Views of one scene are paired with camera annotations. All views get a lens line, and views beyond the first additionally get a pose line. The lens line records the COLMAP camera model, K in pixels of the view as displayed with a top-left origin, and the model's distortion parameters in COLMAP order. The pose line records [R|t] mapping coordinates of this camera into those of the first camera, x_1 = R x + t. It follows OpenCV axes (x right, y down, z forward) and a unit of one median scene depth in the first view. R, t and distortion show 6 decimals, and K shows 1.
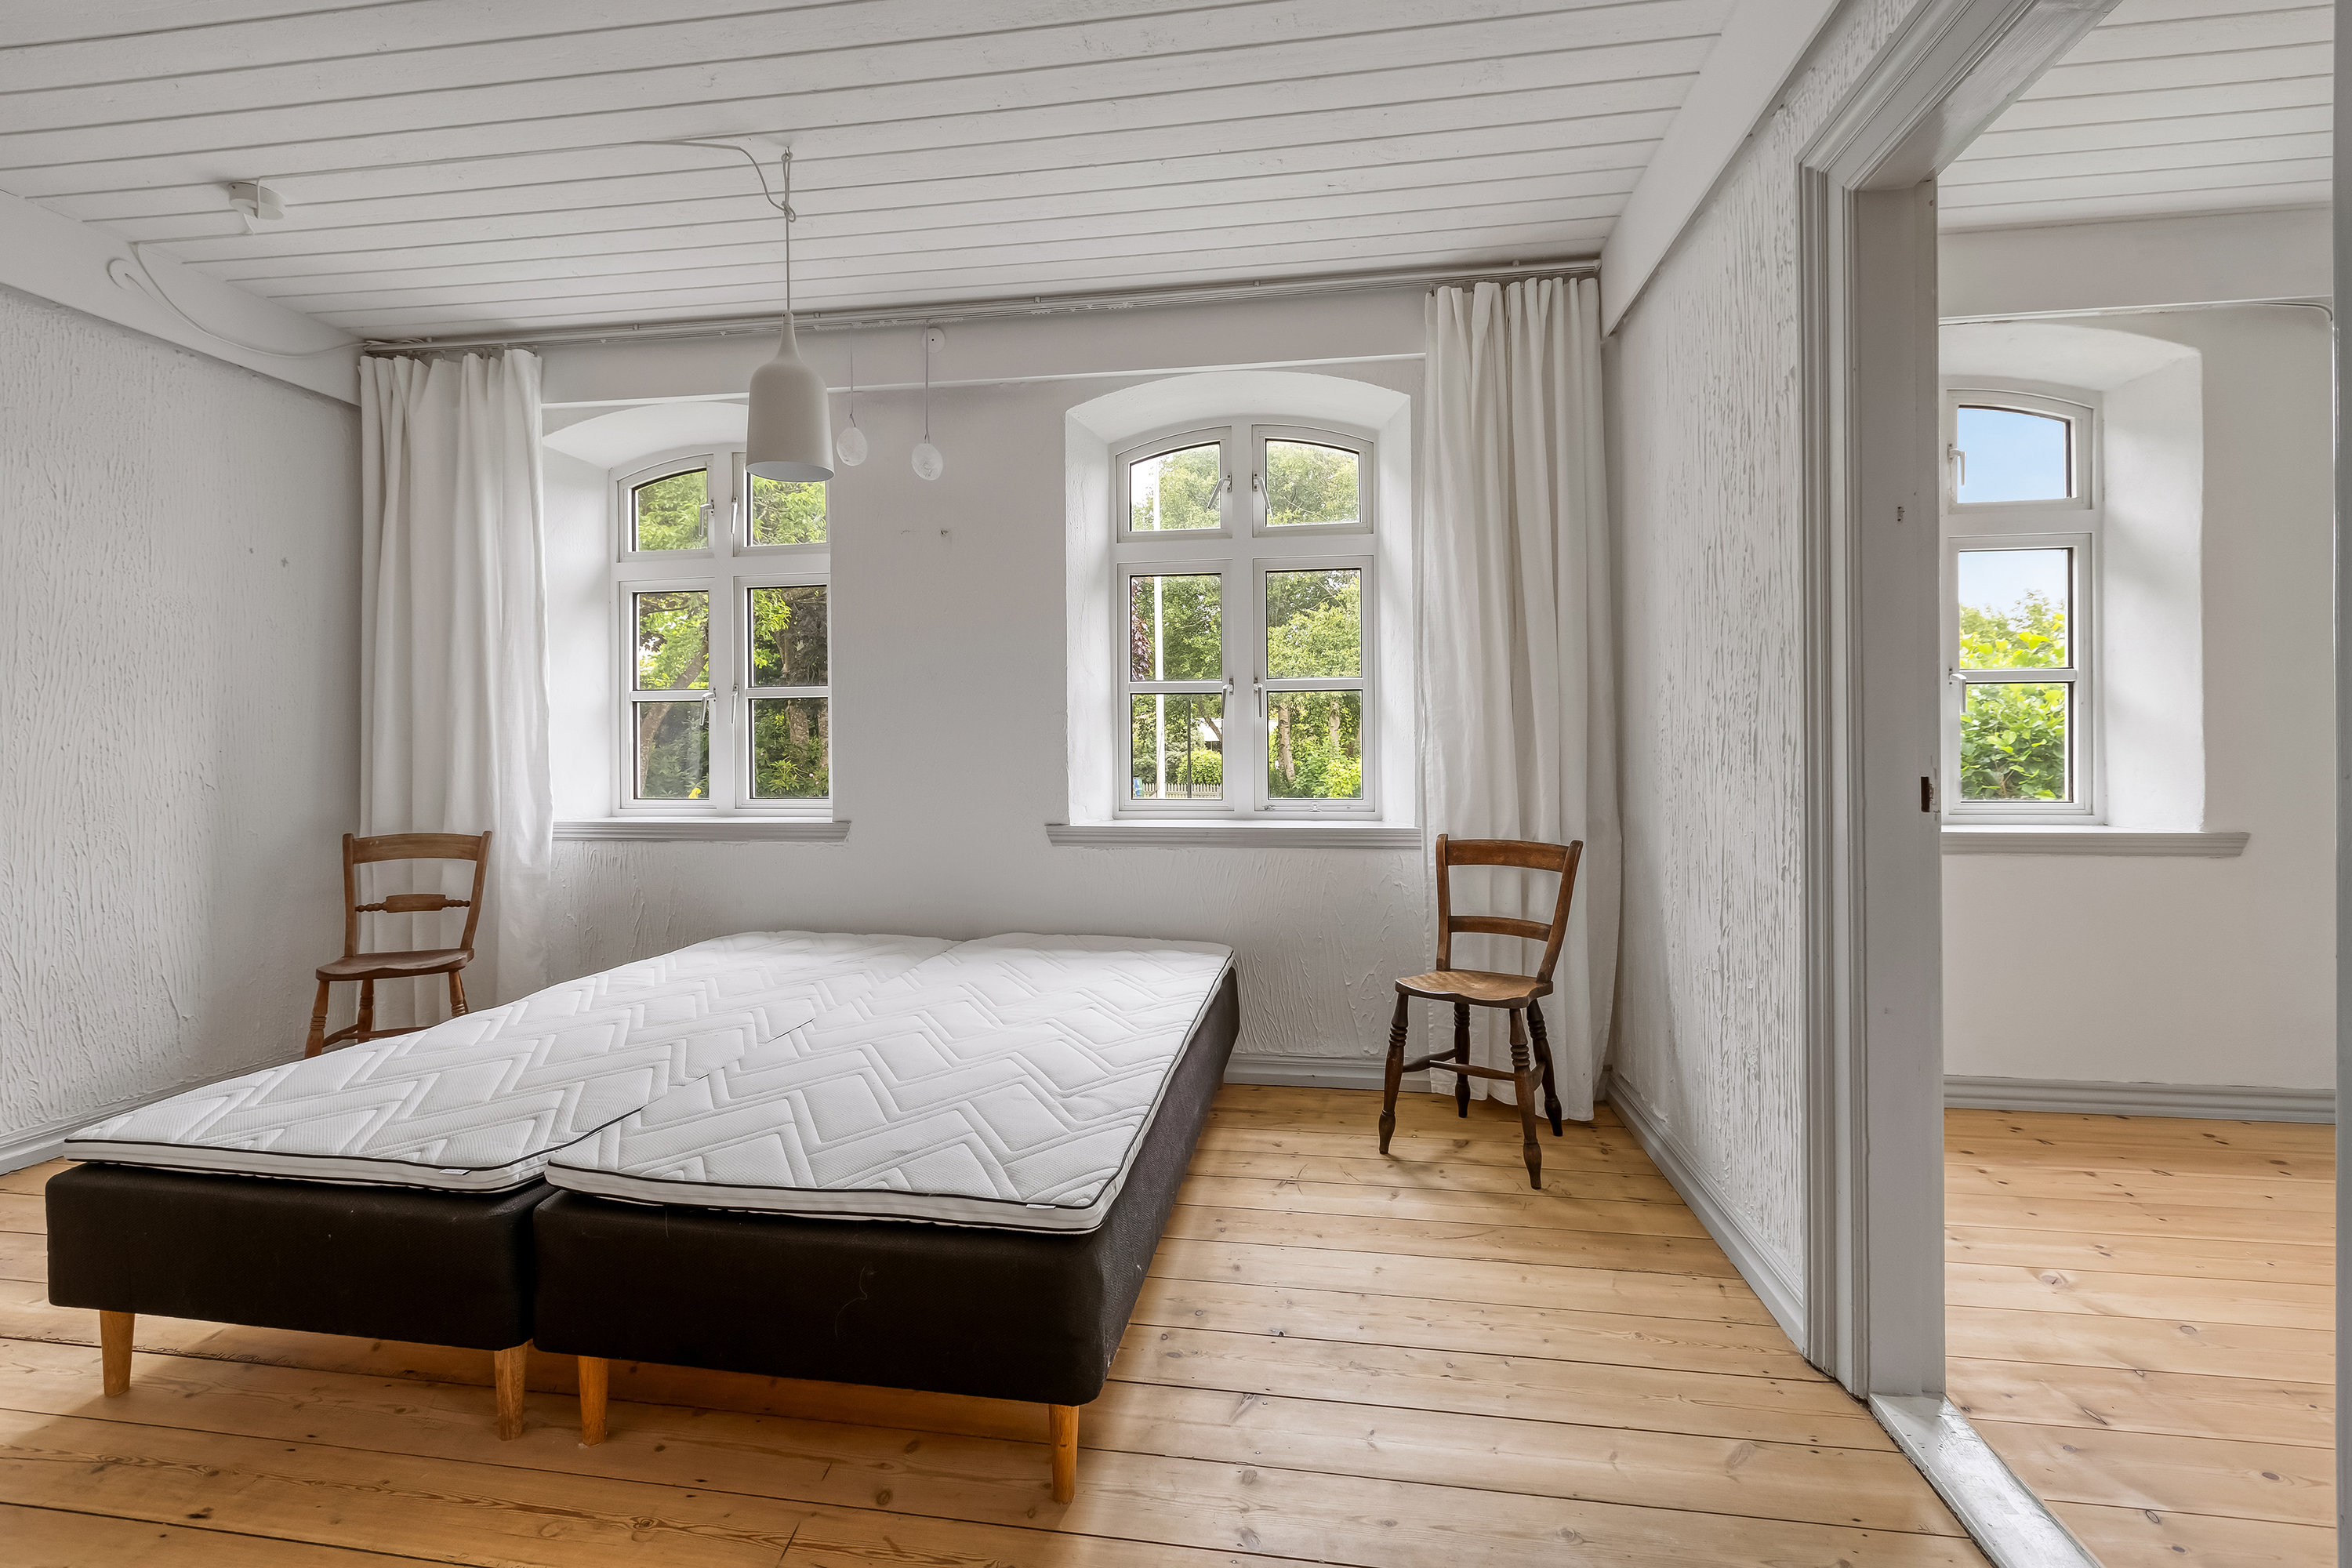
lens RADIAL K [[1052.2, 0, 1172.3], [0, 1052.2, 741.8], [0, 0, 1]] dist [0.003052, -0.002386]
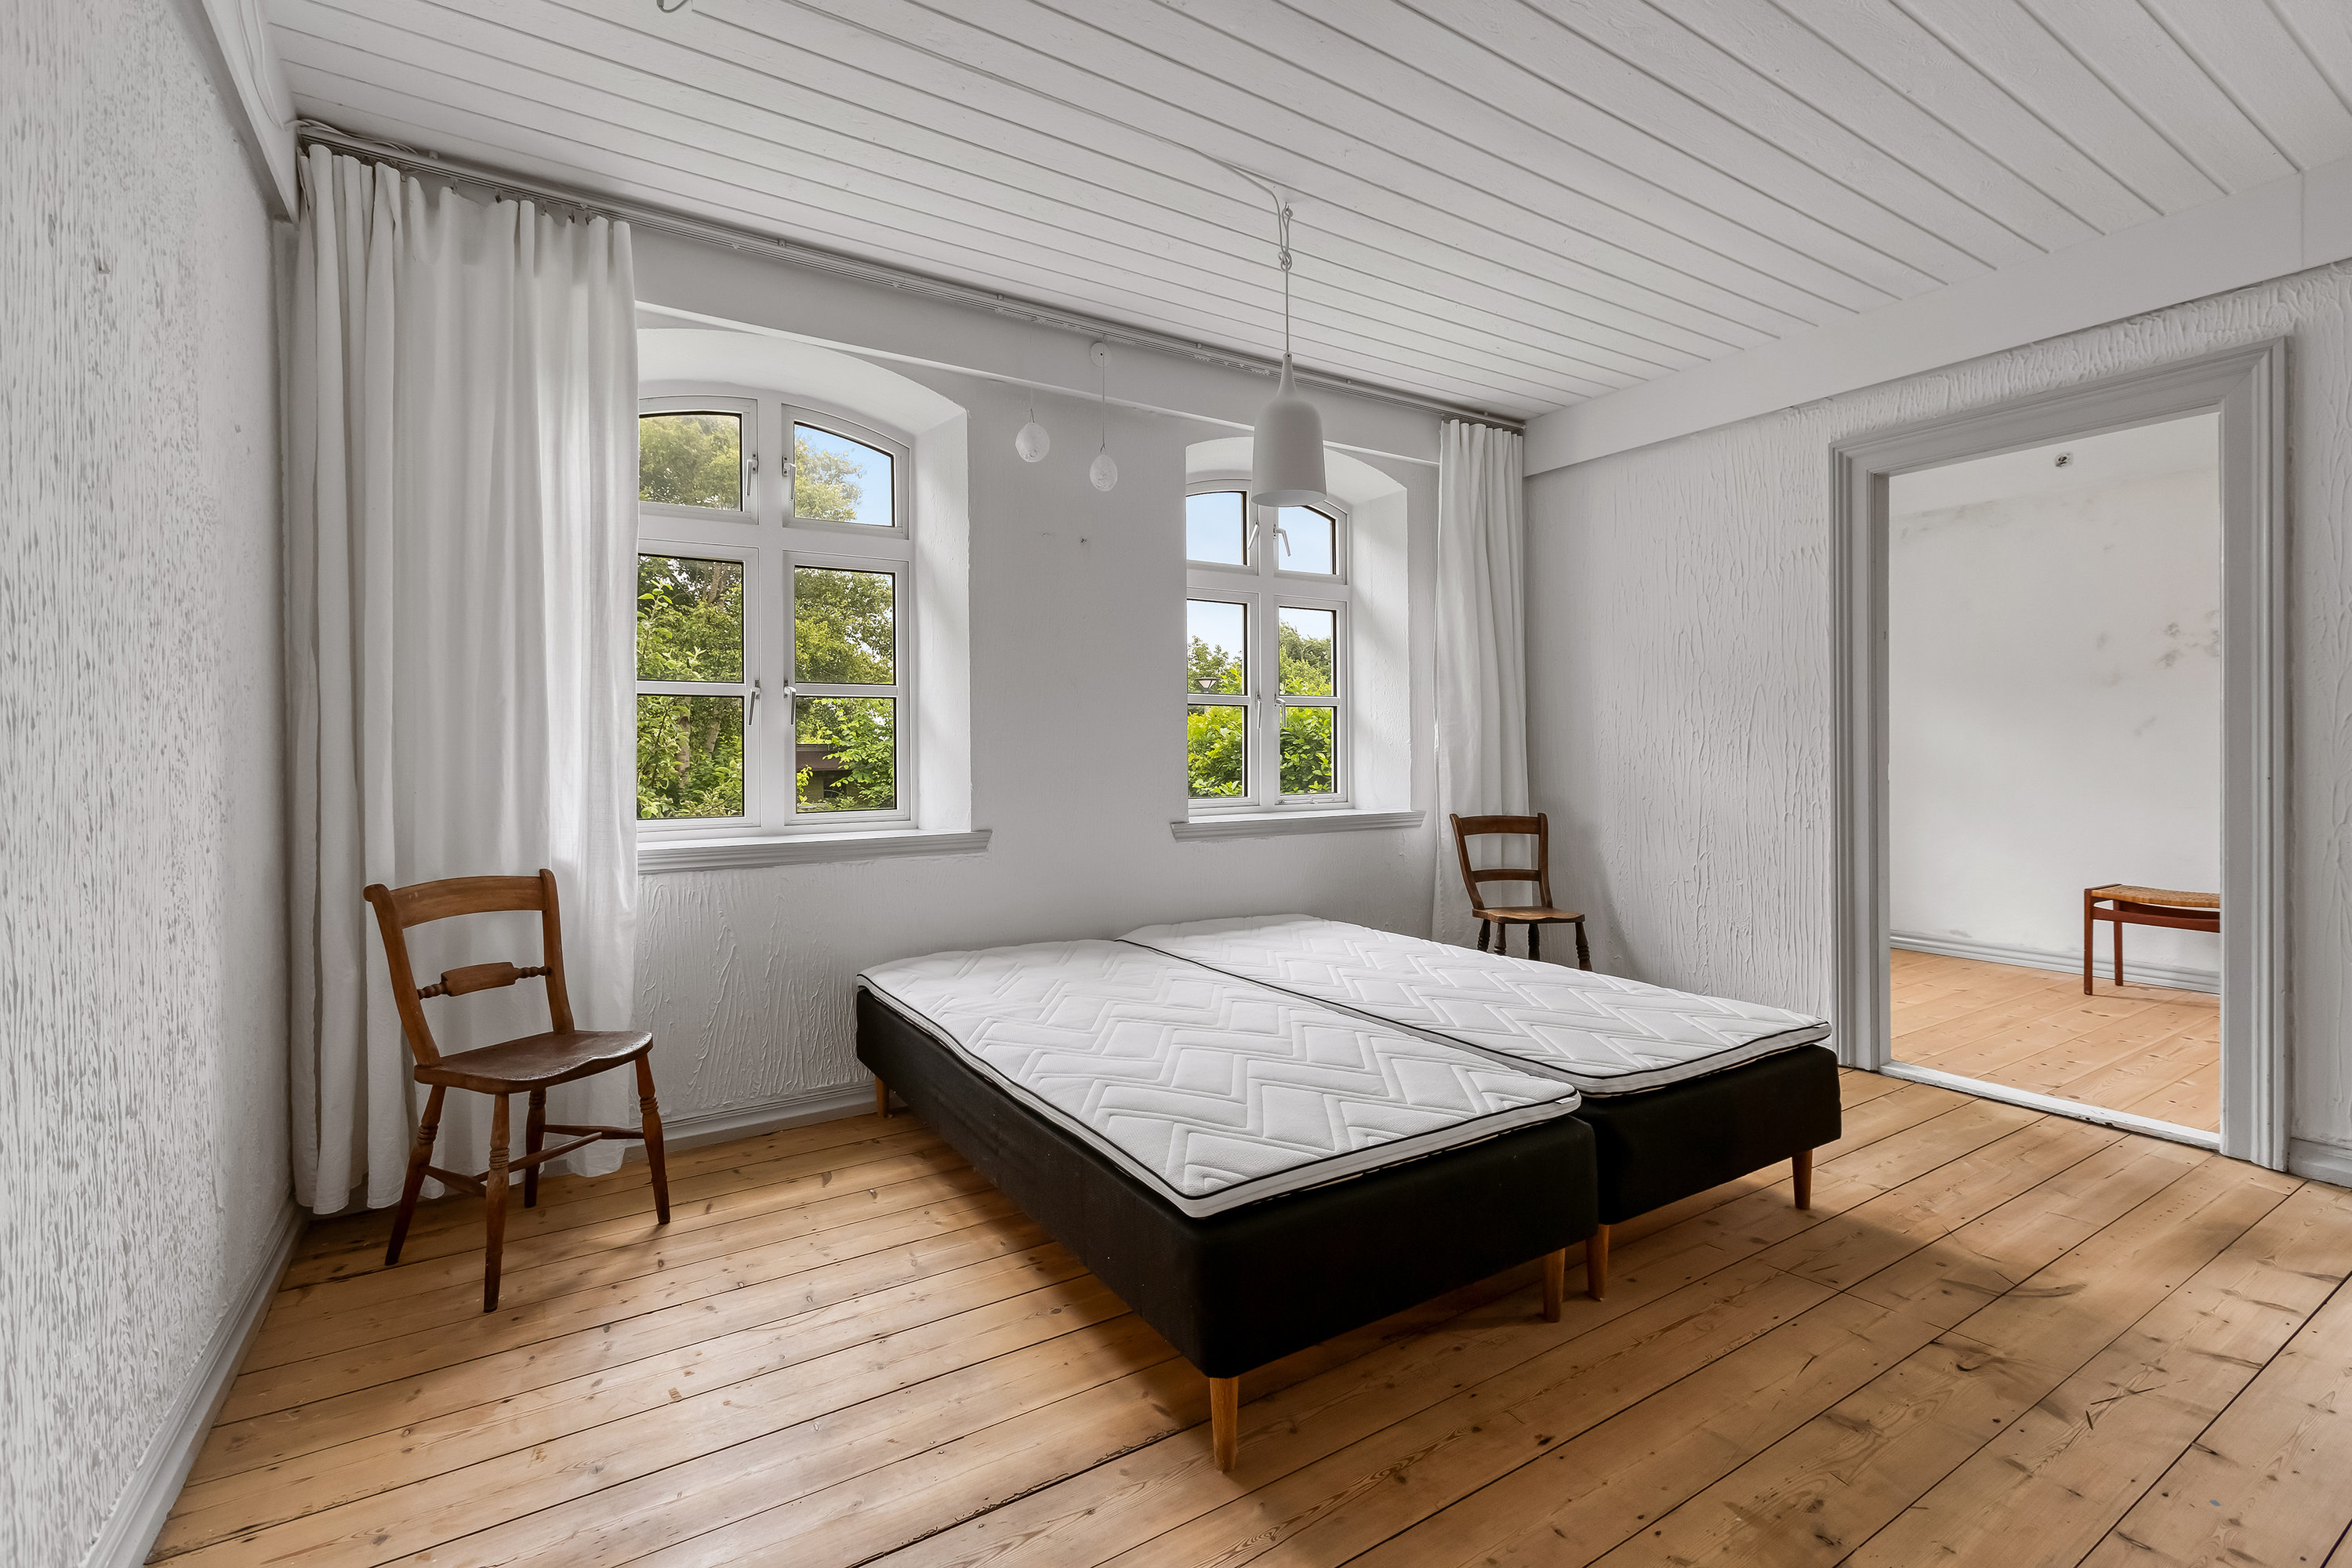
lens RADIAL K [[1052.2, 0, 1176.2], [0, 1052.2, 750.0], [0, 0, 1]] dist [0.003052, -0.002386]
pose [[0.751615, -0.001676, 0.659600, -0.871746], [-0.003679, 0.999971, 0.006733, -0.004270], [-0.659592, -0.007487, 0.751587, 0.185397]]
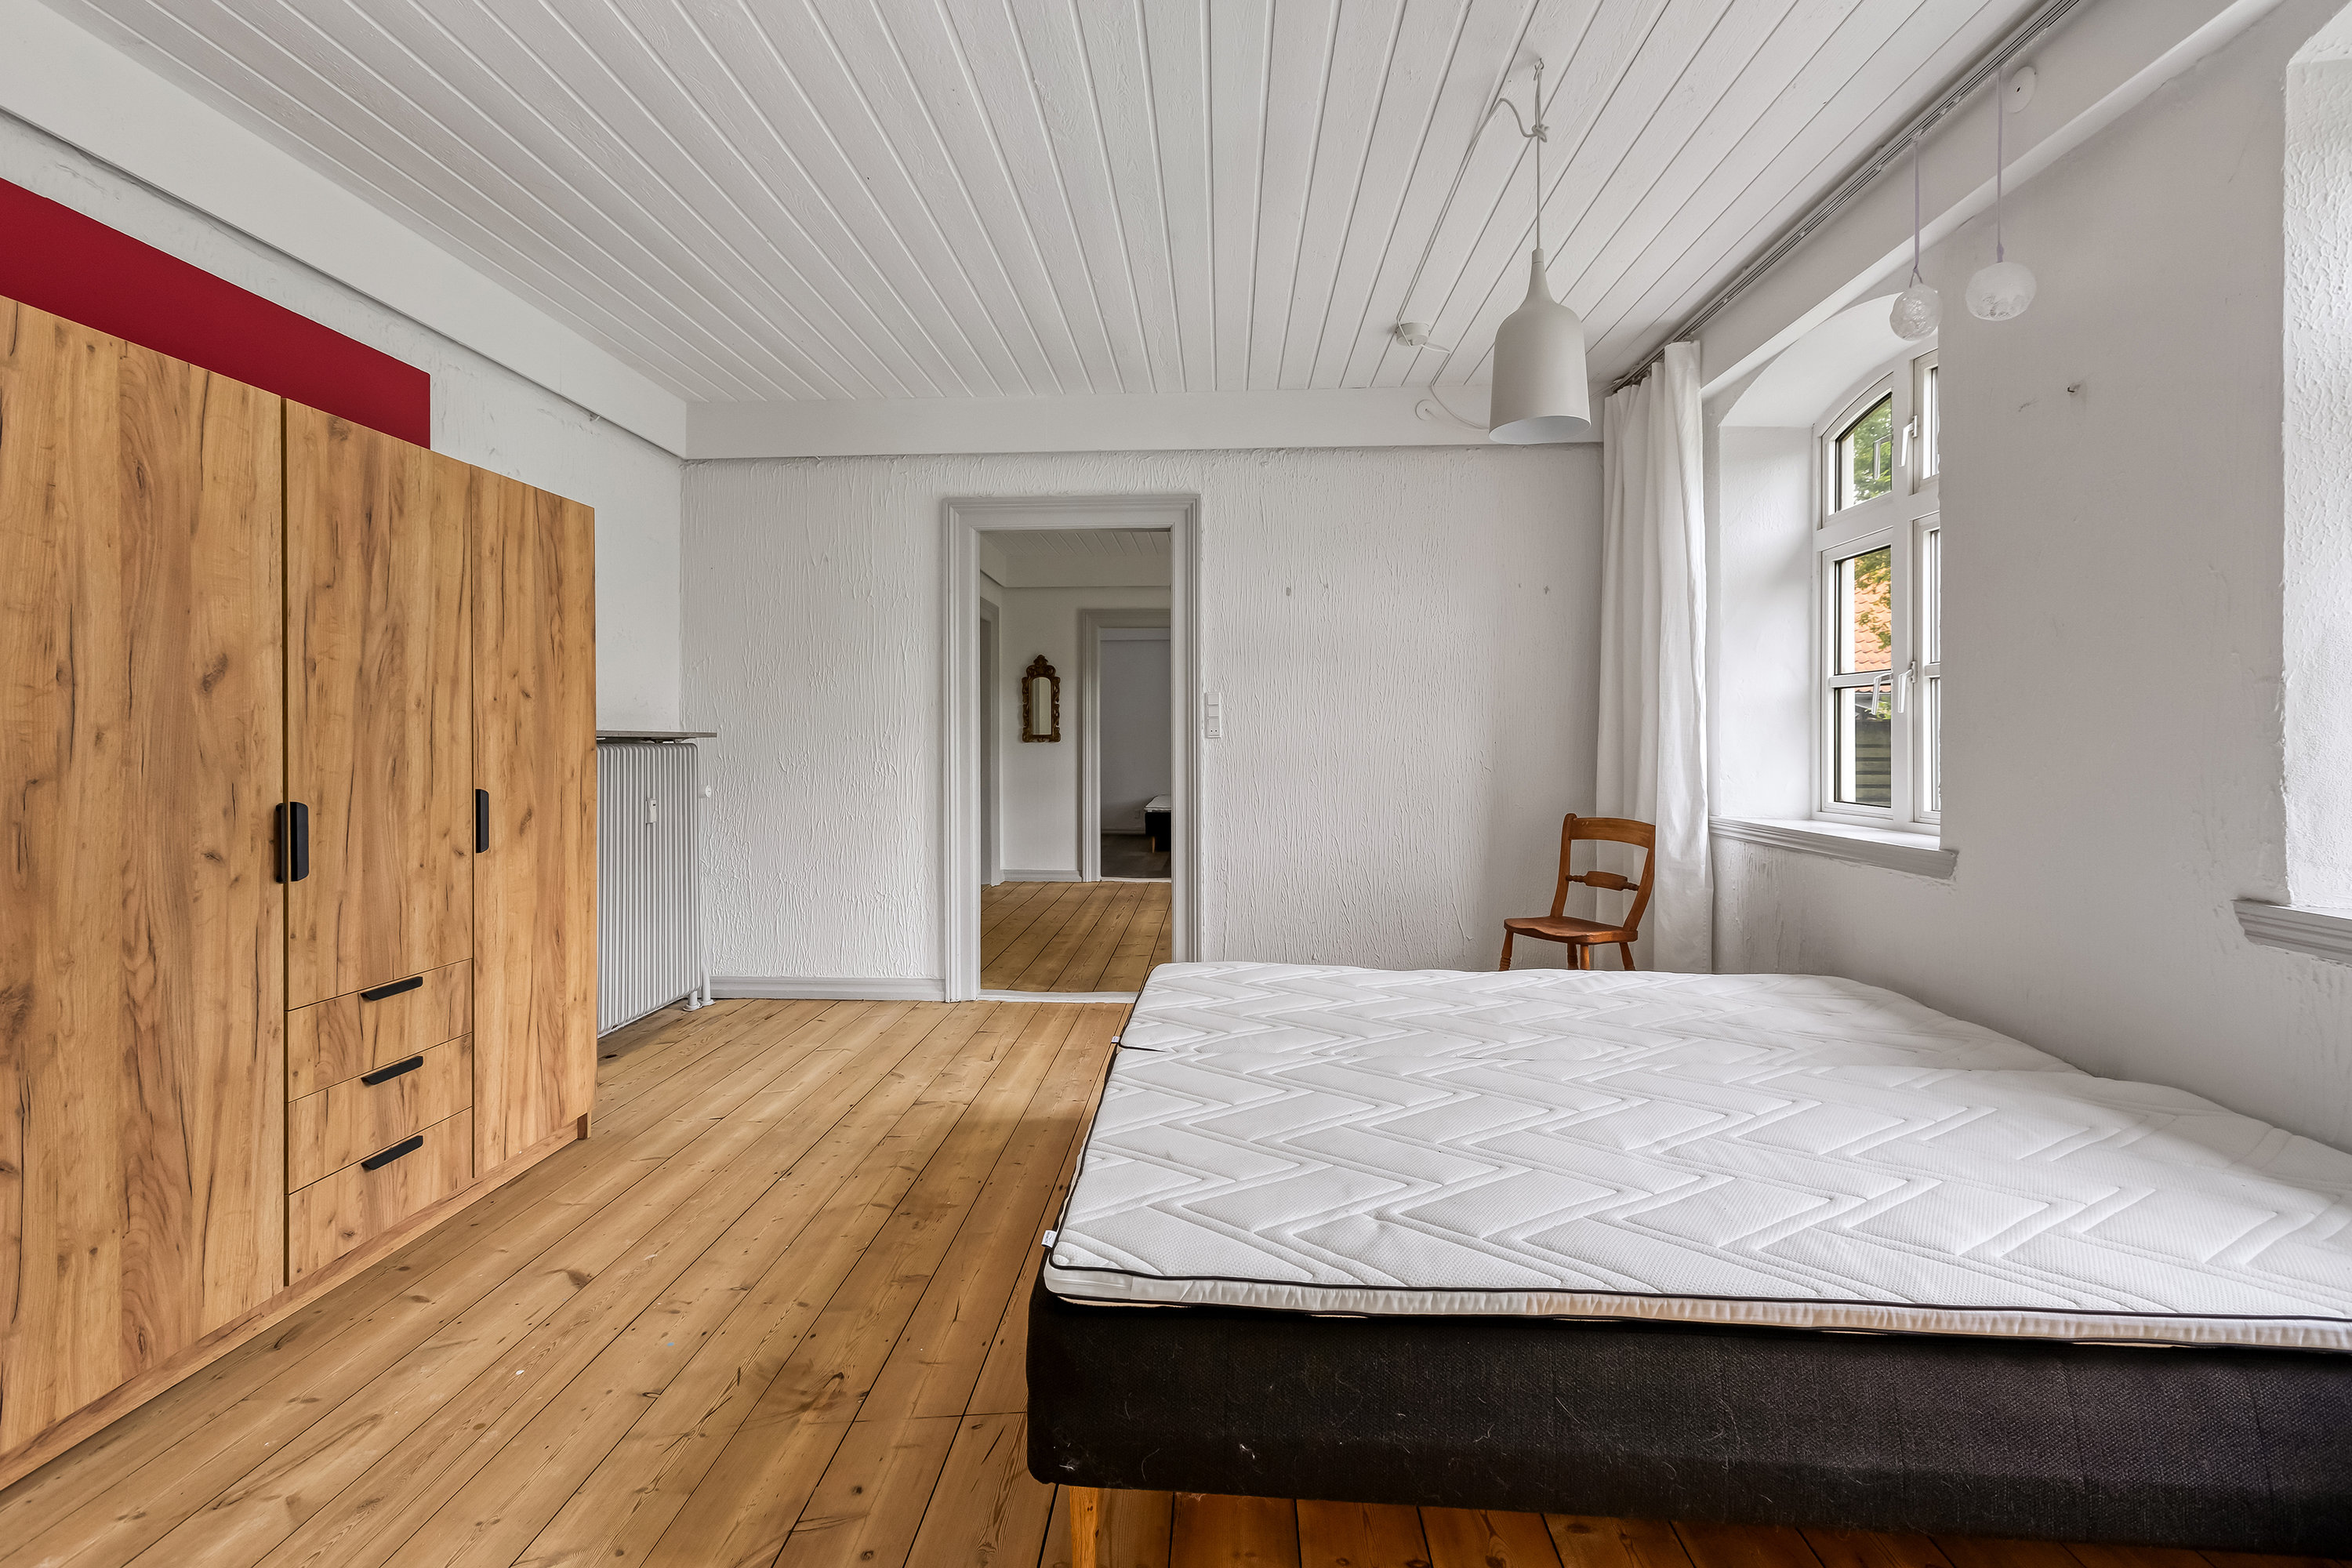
lens RADIAL K [[1052.2, 0, 1142.2], [0, 1052.2, 745.6], [0, 0, 1]] dist [0.003052, -0.002386]
pose [[0.081315, 0.010924, -0.996629, 0.364398], [0.008524, 0.999896, 0.011655, -0.006813], [0.996652, -0.009443, 0.081214, 0.443266]]
